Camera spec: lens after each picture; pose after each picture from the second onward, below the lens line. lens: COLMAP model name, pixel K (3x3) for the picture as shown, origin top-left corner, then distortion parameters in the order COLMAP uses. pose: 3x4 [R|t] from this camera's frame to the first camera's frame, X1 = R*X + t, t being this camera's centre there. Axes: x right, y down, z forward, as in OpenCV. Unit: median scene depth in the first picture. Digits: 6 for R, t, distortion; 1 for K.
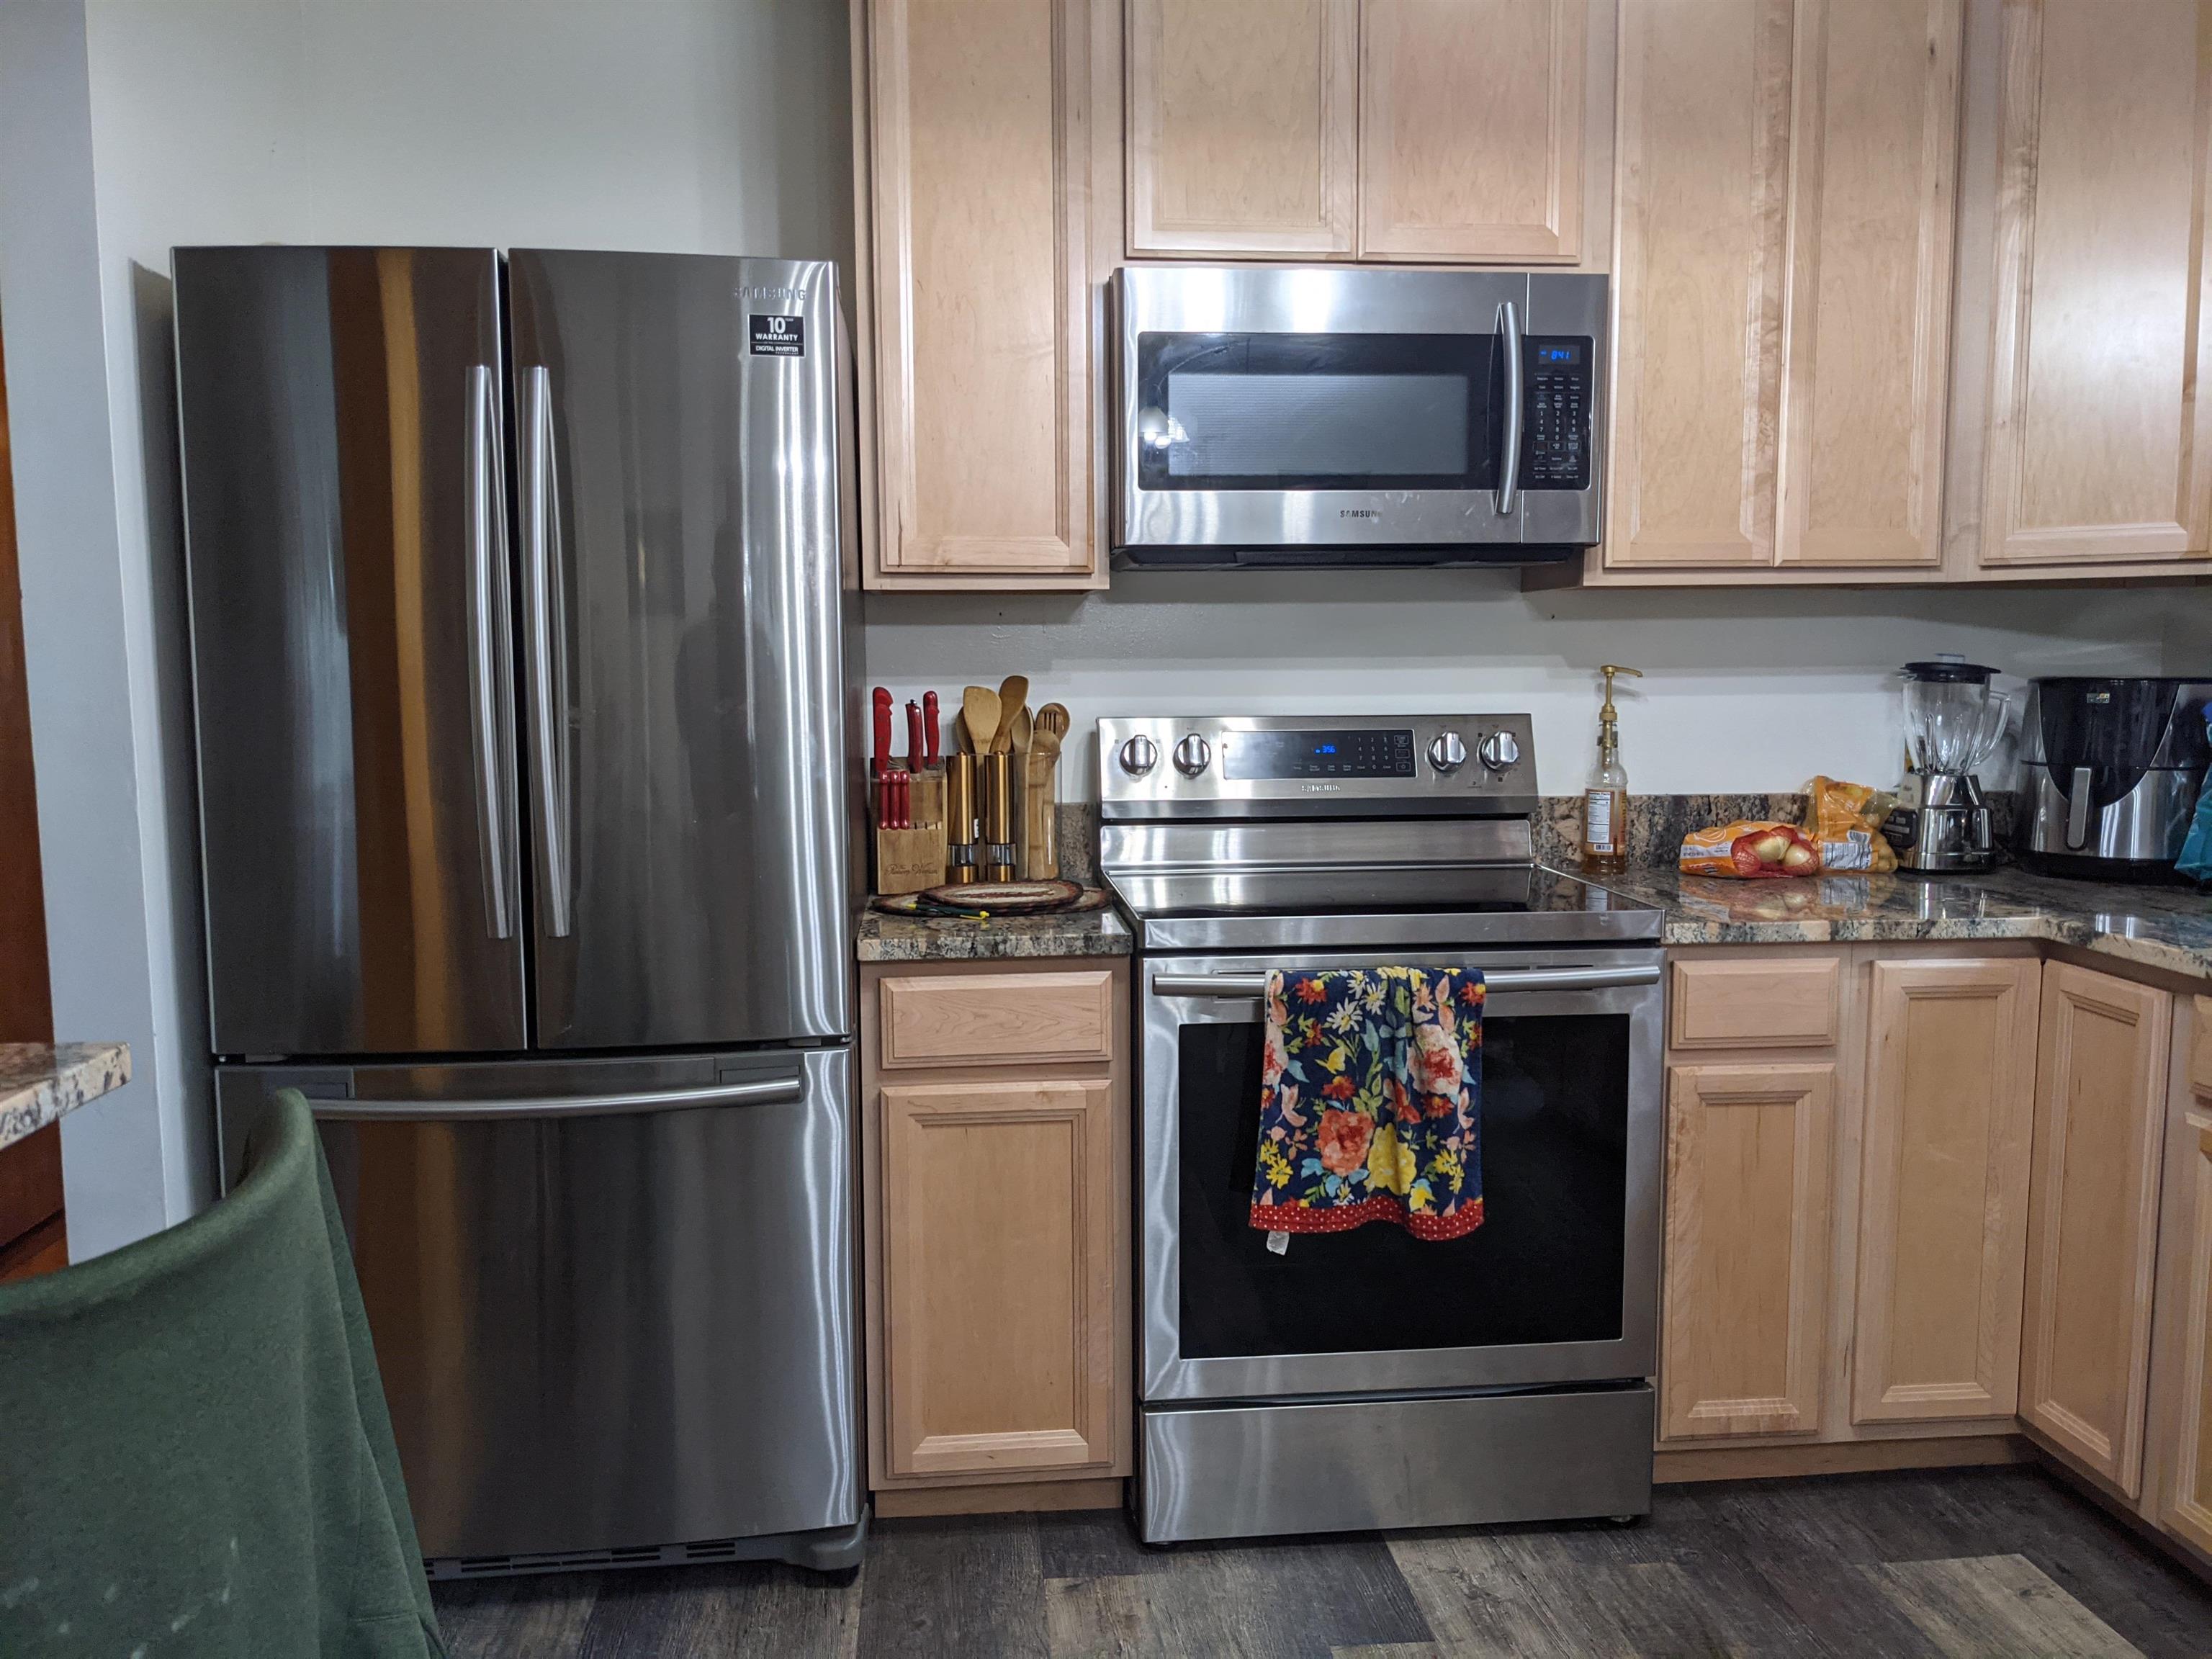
lens RADIAL K [[1742.0, 0, 1106.0], [0, 1742.0, 829.5], [0, 0, 1]] dist [0.000513, -0.000894]
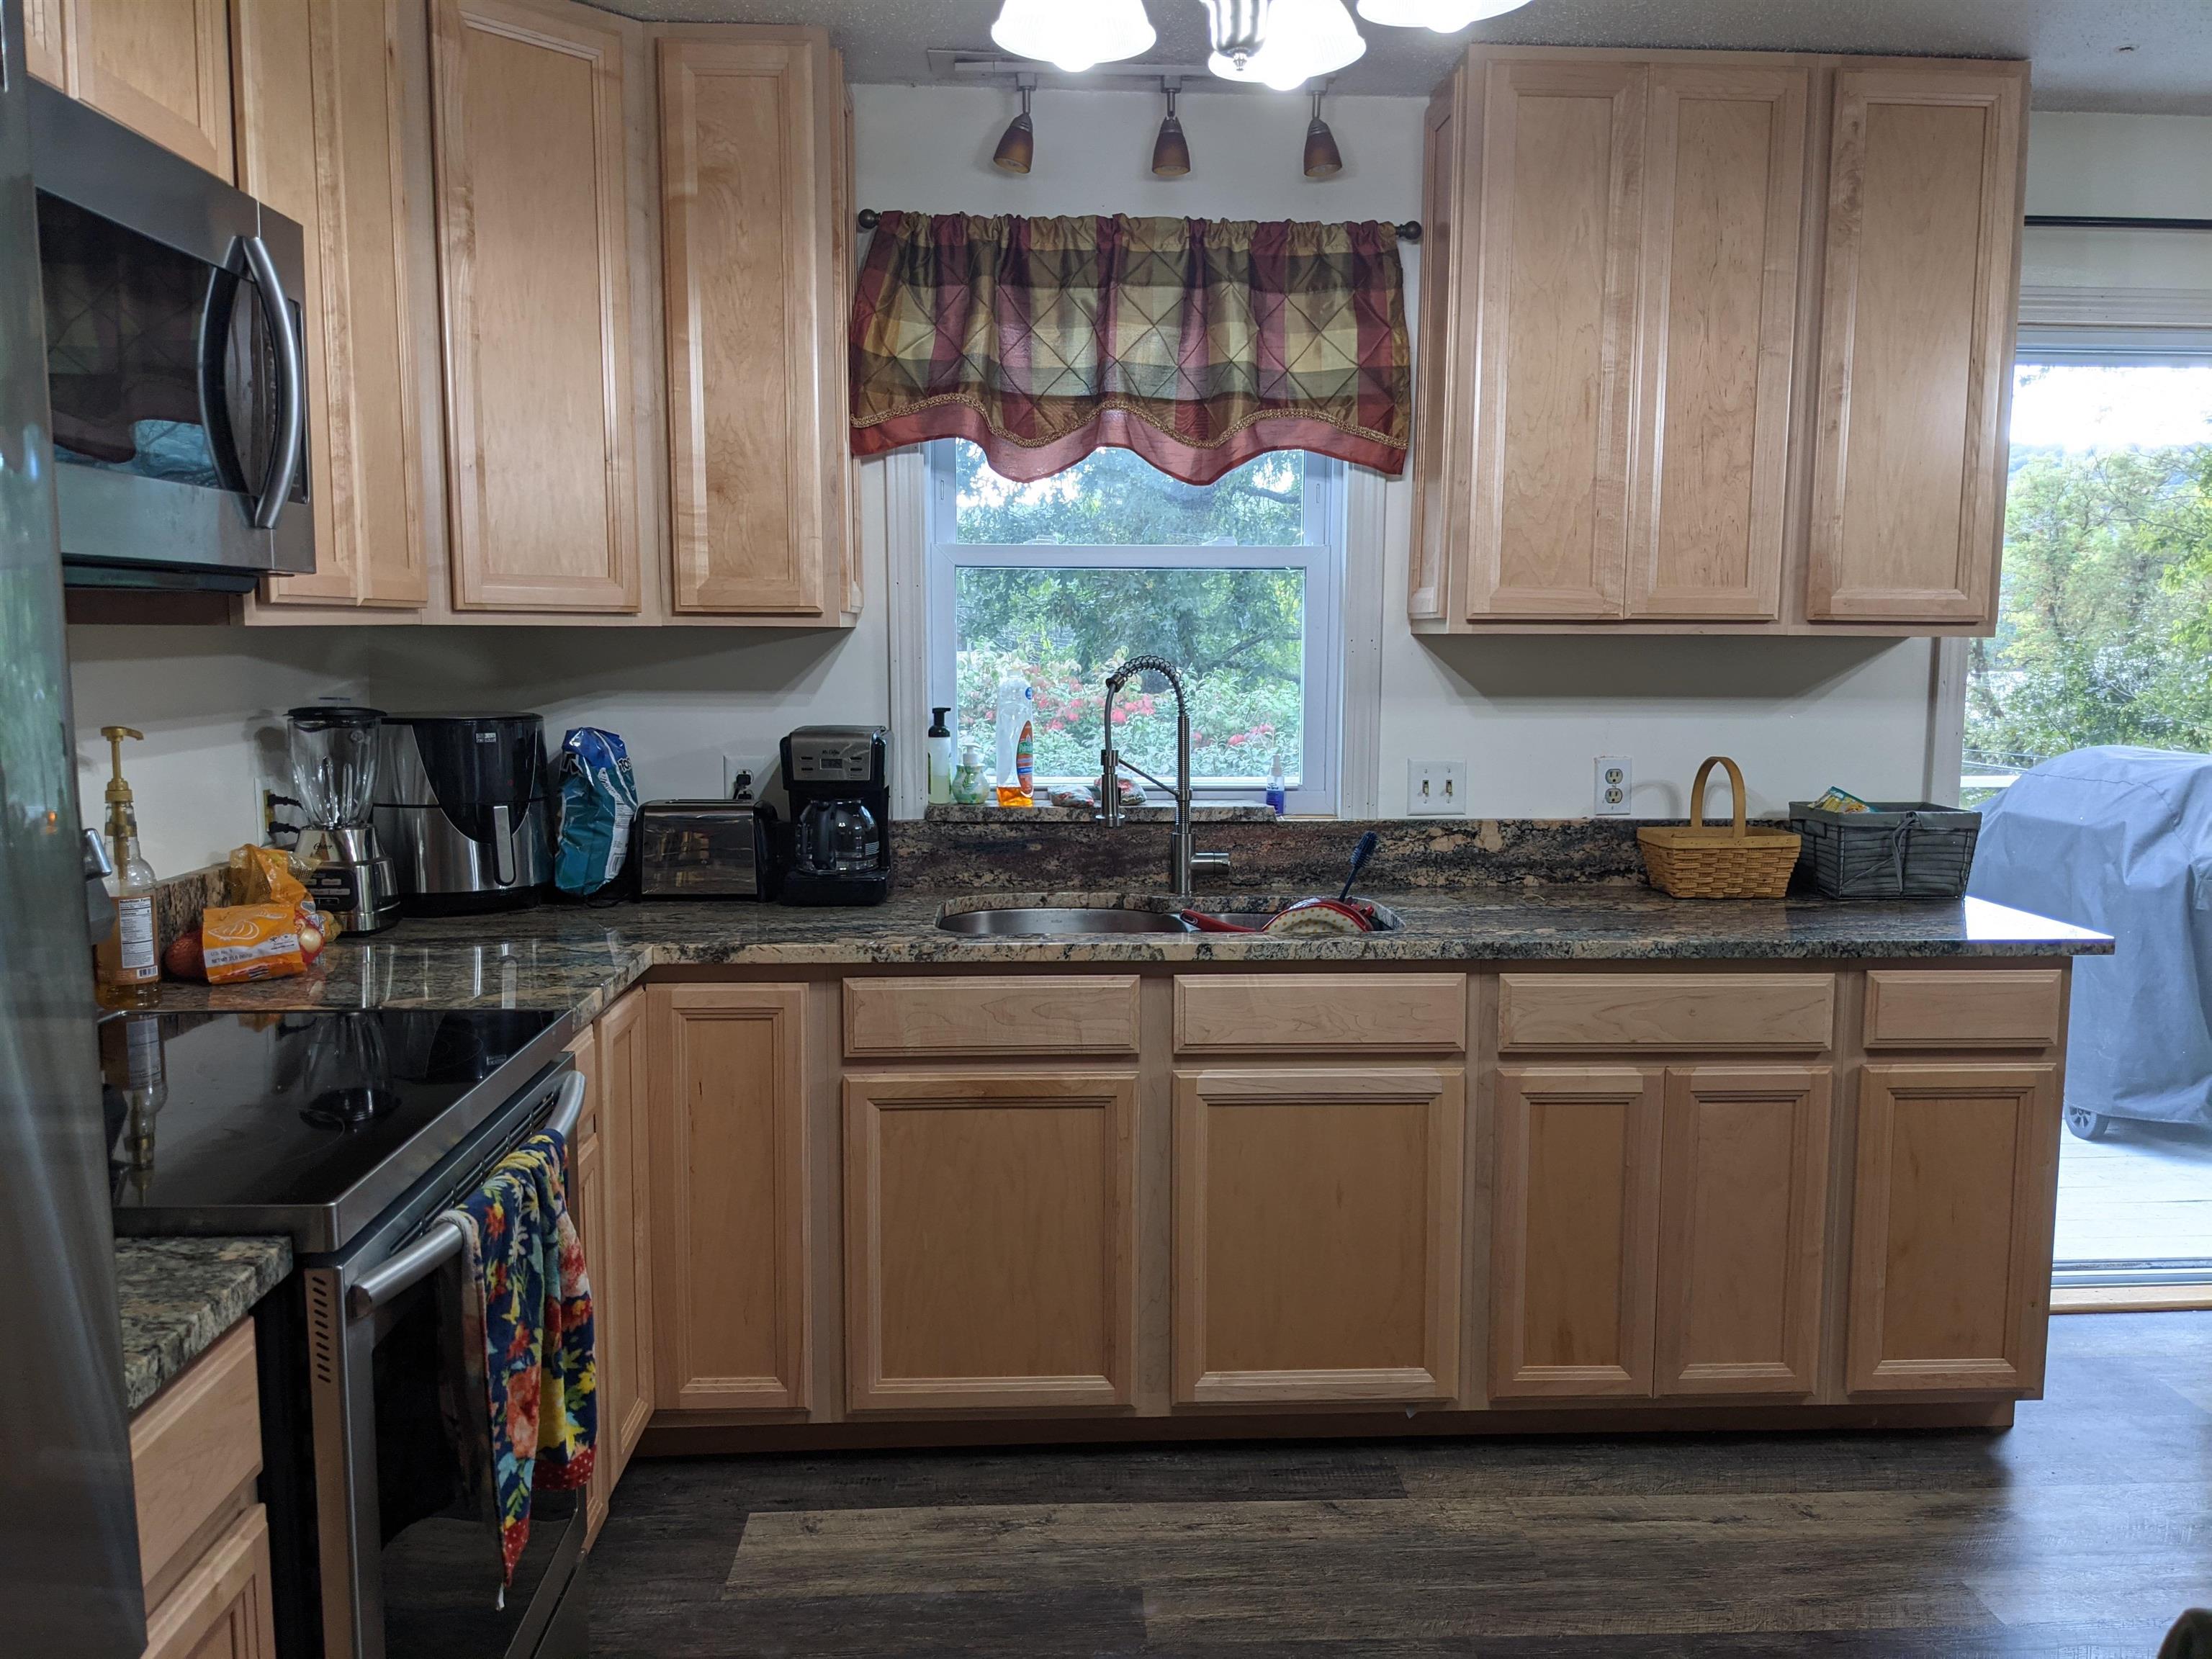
lens RADIAL K [[1742.0, 0, 1106.0], [0, 1742.0, 829.5], [0, 0, 1]] dist [0.000513, -0.000894]
pose [[0.047476, -0.103236, 0.993523, -0.516295], [0.096292, 0.990485, 0.098319, -0.100984], [-0.994220, 0.091000, 0.056965, 0.665948]]
